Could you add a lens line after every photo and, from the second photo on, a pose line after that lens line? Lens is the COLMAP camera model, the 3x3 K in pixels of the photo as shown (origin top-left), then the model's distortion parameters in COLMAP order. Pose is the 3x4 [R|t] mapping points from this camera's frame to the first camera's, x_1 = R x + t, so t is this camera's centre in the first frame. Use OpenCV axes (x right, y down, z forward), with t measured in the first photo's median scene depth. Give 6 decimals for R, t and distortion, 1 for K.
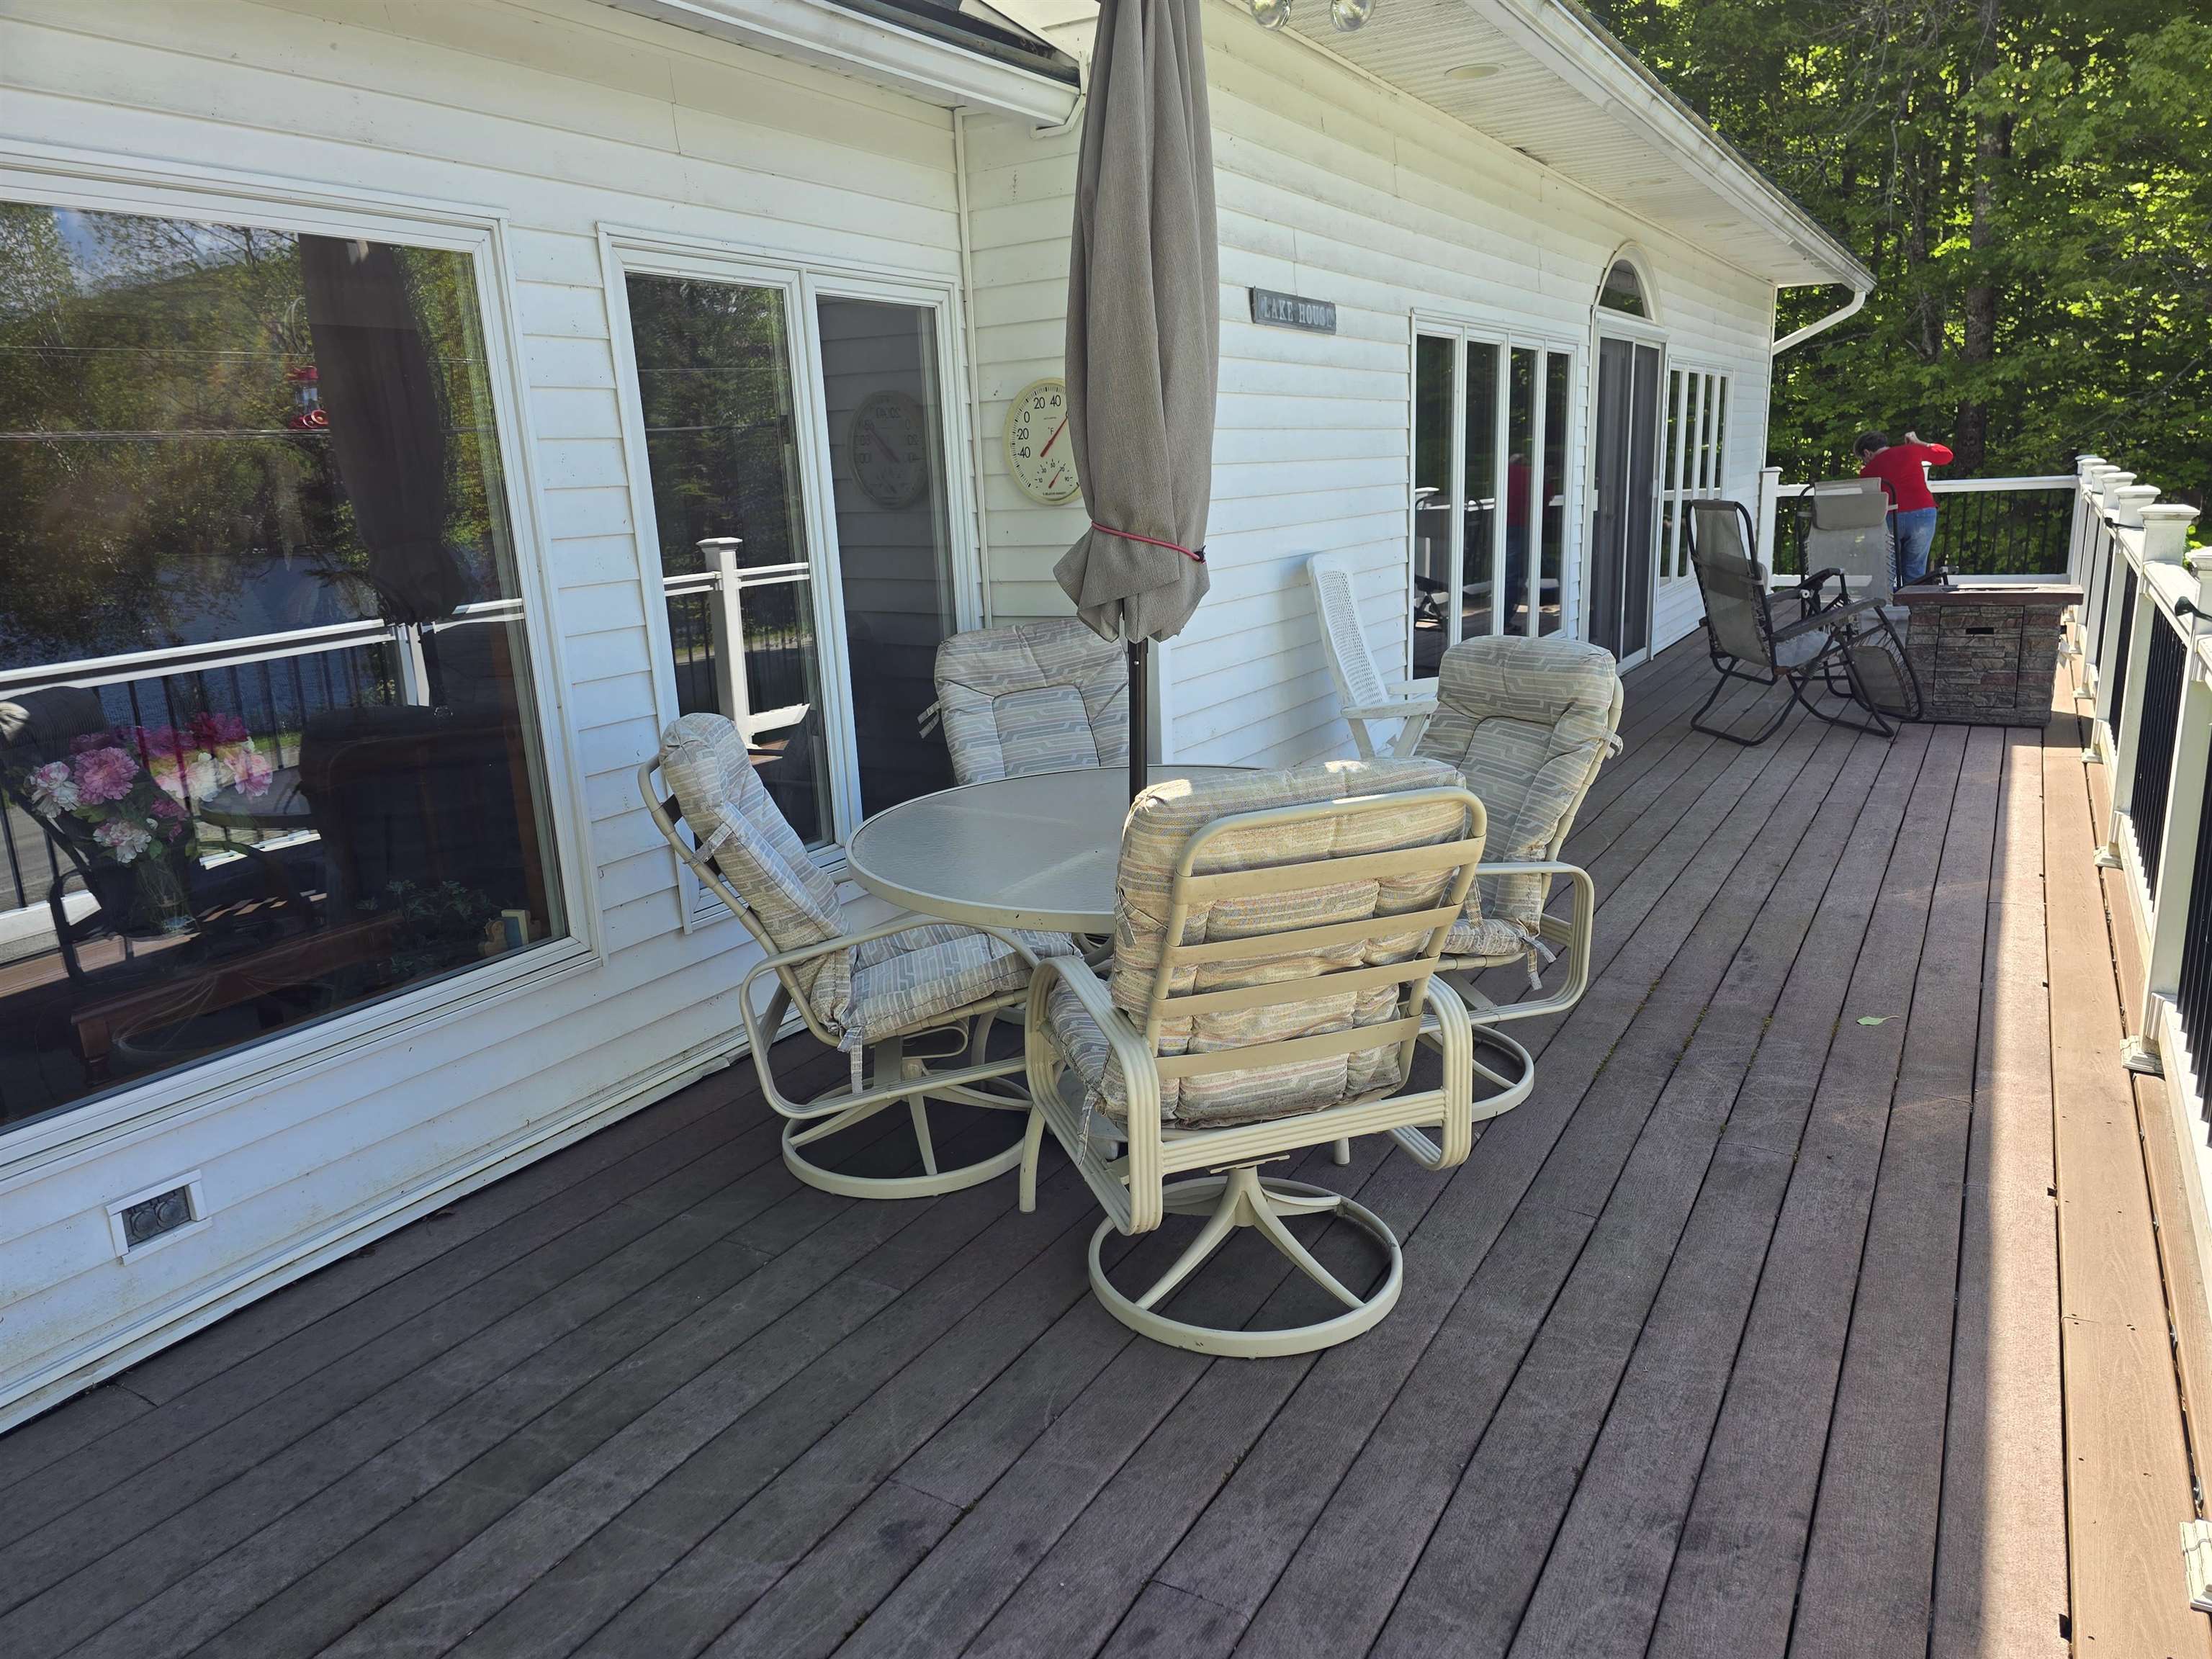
lens RADIAL K [[1481.3, 0, 1113.1], [0, 1481.3, 836.9], [0, 0, 1]] dist [0.069216, -0.056471]
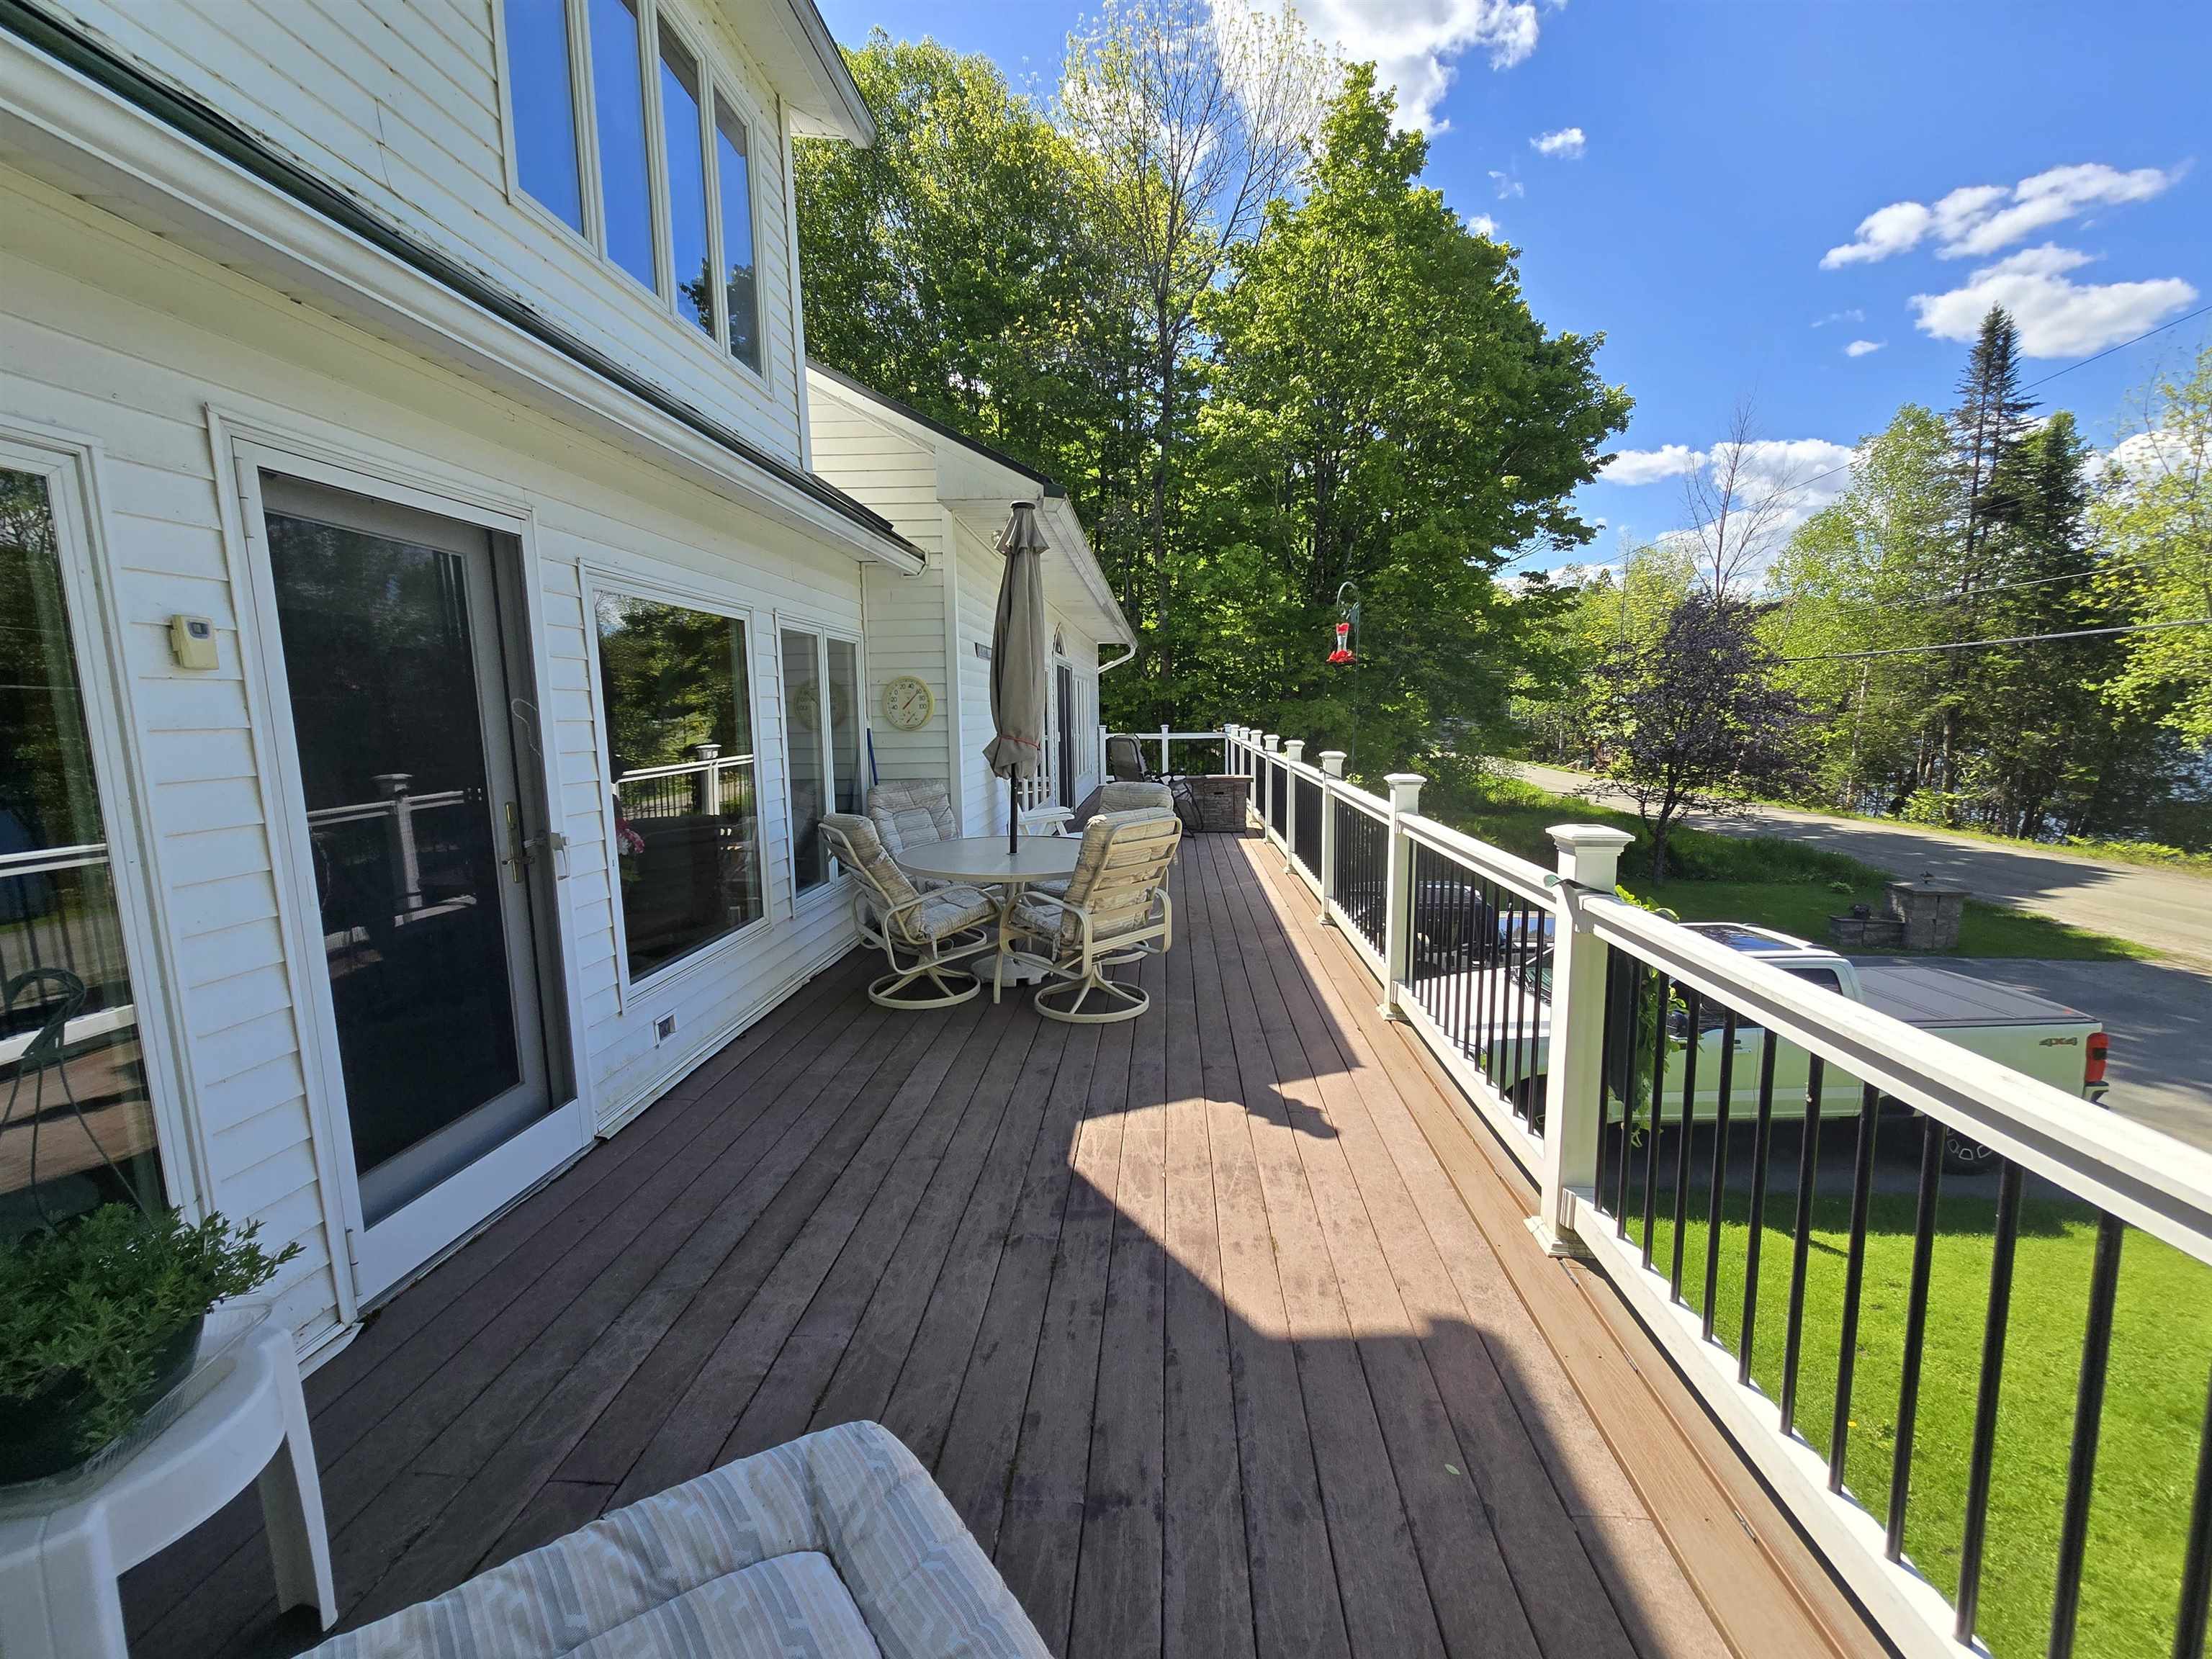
lens RADIAL K [[896.1, 0, 1114.9], [0, 896.1, 827.1], [0, 0, 1]] dist [0.002026, 0.000058]
pose [[0.891494, -0.027684, 0.452186, -0.543425], [0.083589, 0.991045, -0.104124, 0.127949], [-0.445255, 0.130624, 0.885825, -0.458043]]
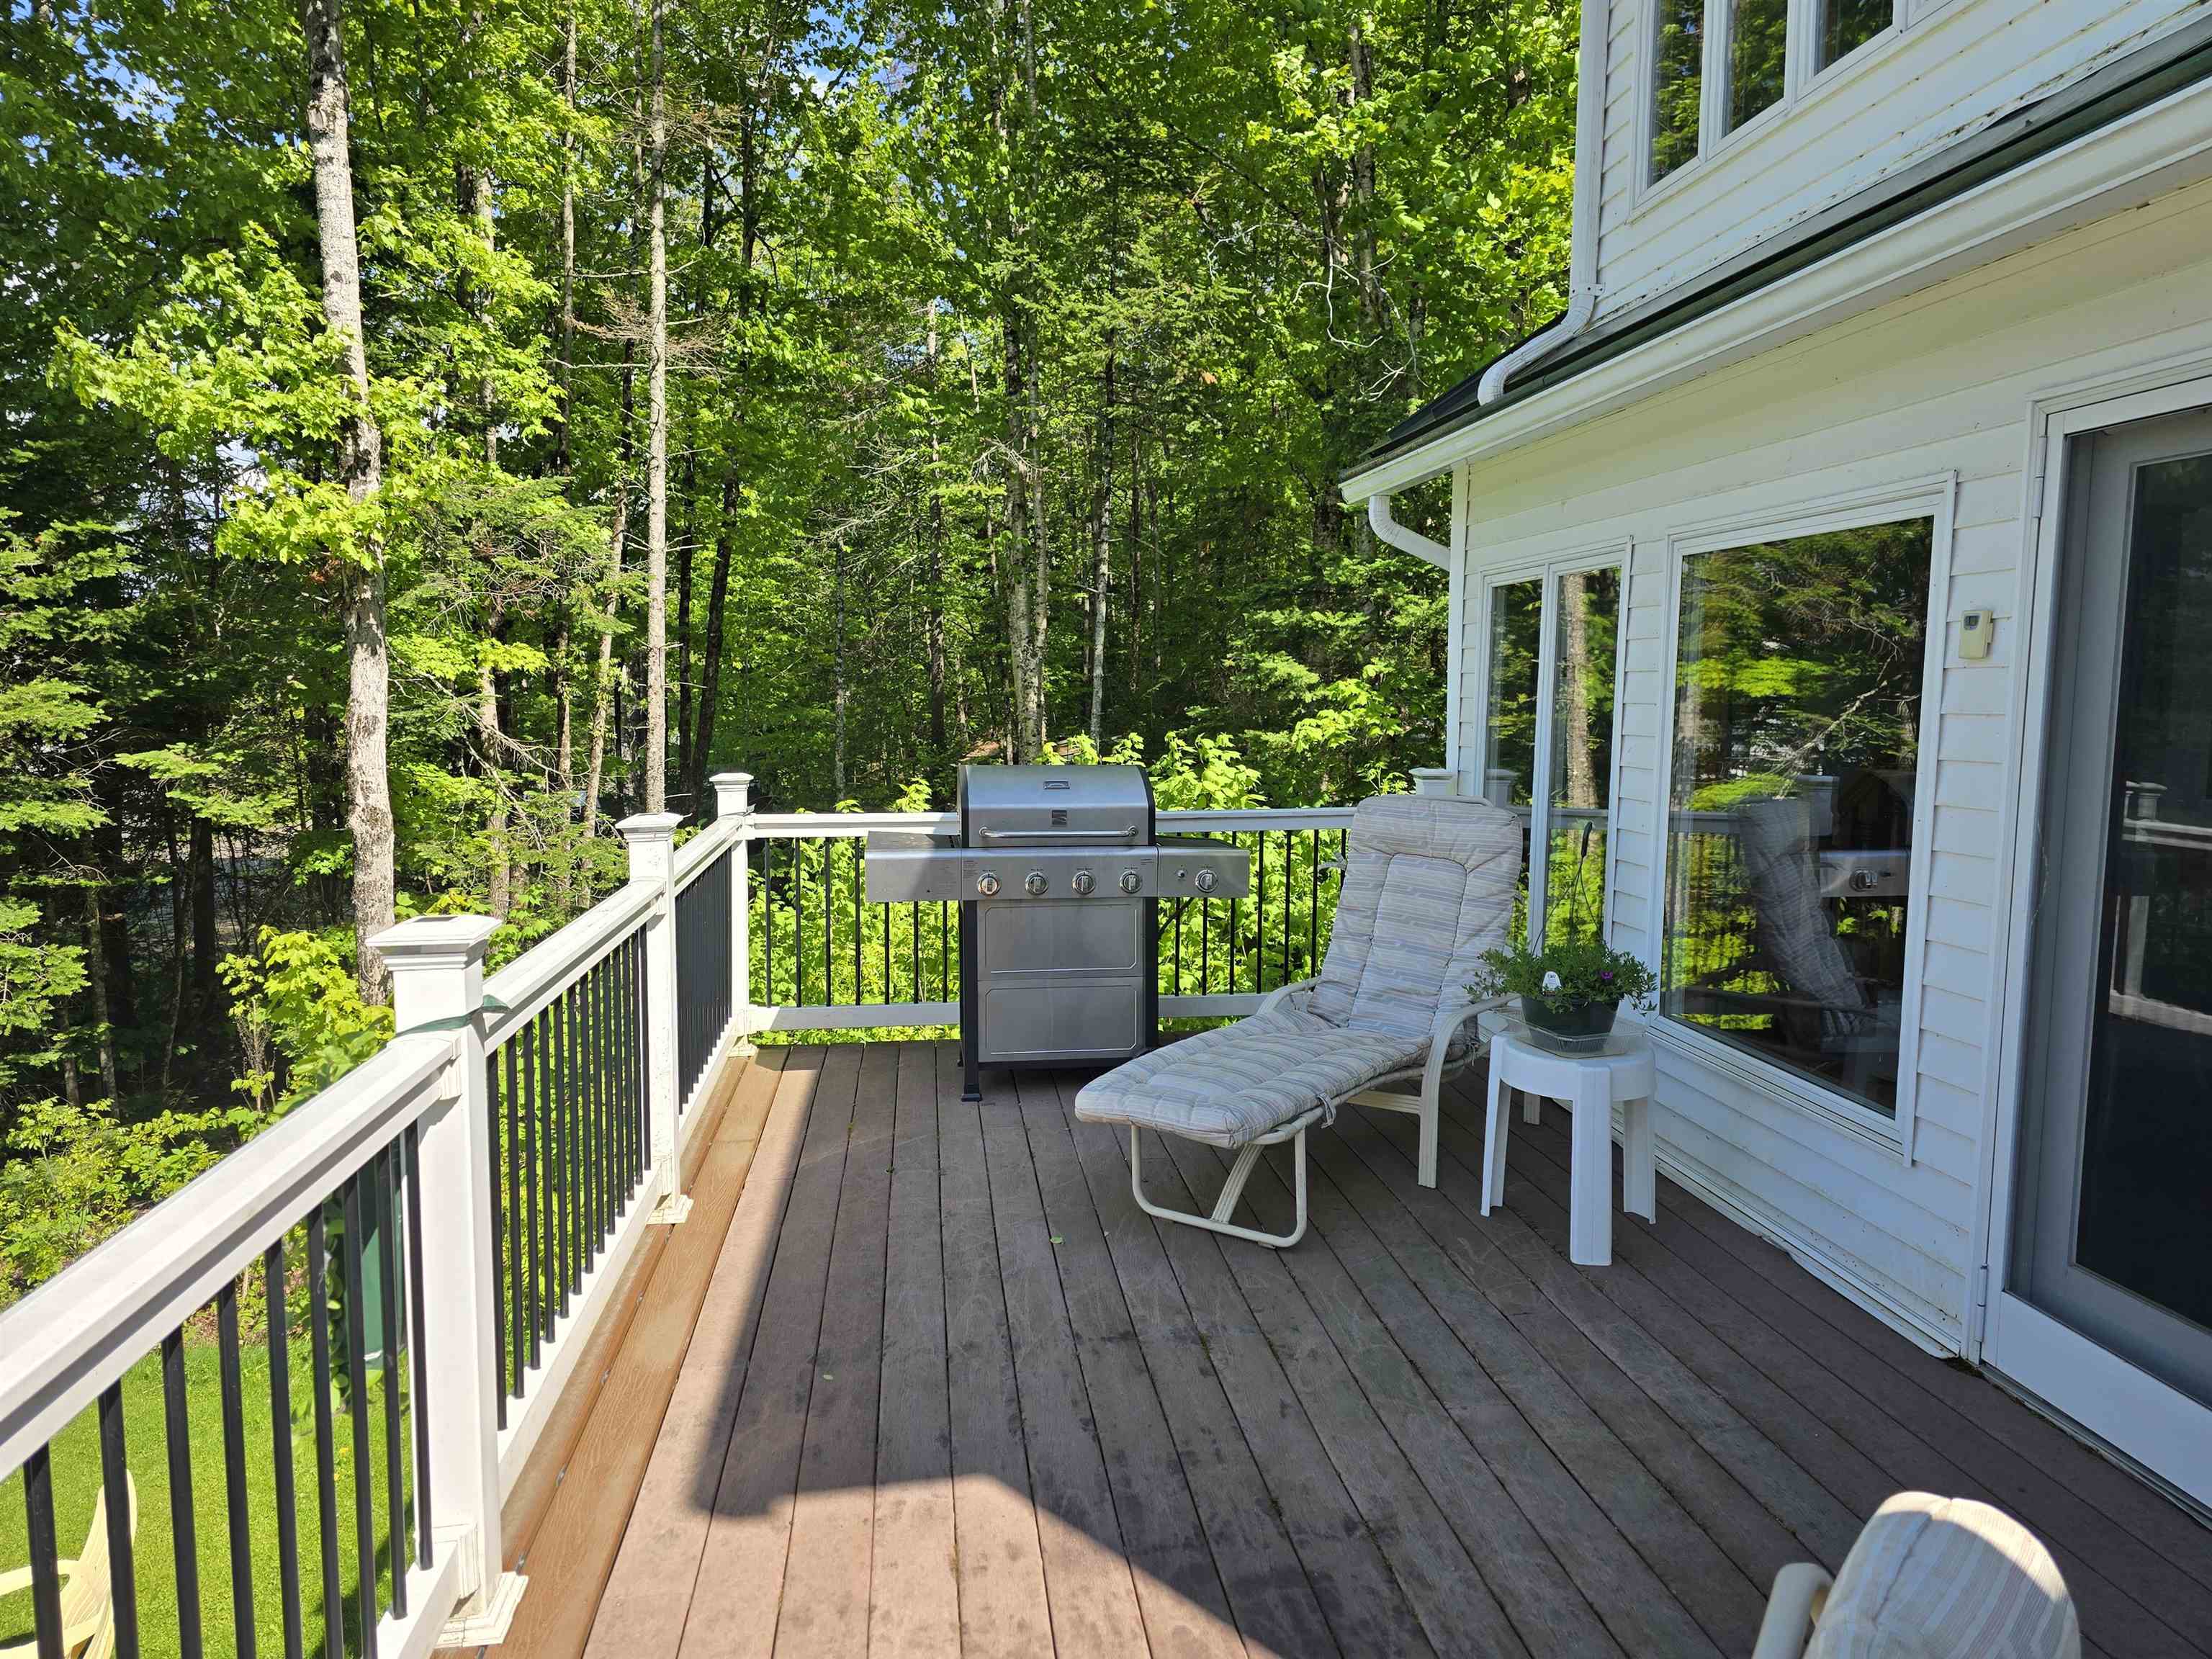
lens RADIAL K [[1481.3, 0, 1113.1], [0, 1481.3, 836.9], [0, 0, 1]] dist [0.069216, -0.056471]
pose [[-0.784914, 0.111720, -0.609450, 0.378043], [-0.112764, 0.941427, 0.317805, -0.258851], [0.609258, 0.318174, -0.726341, 0.832584]]
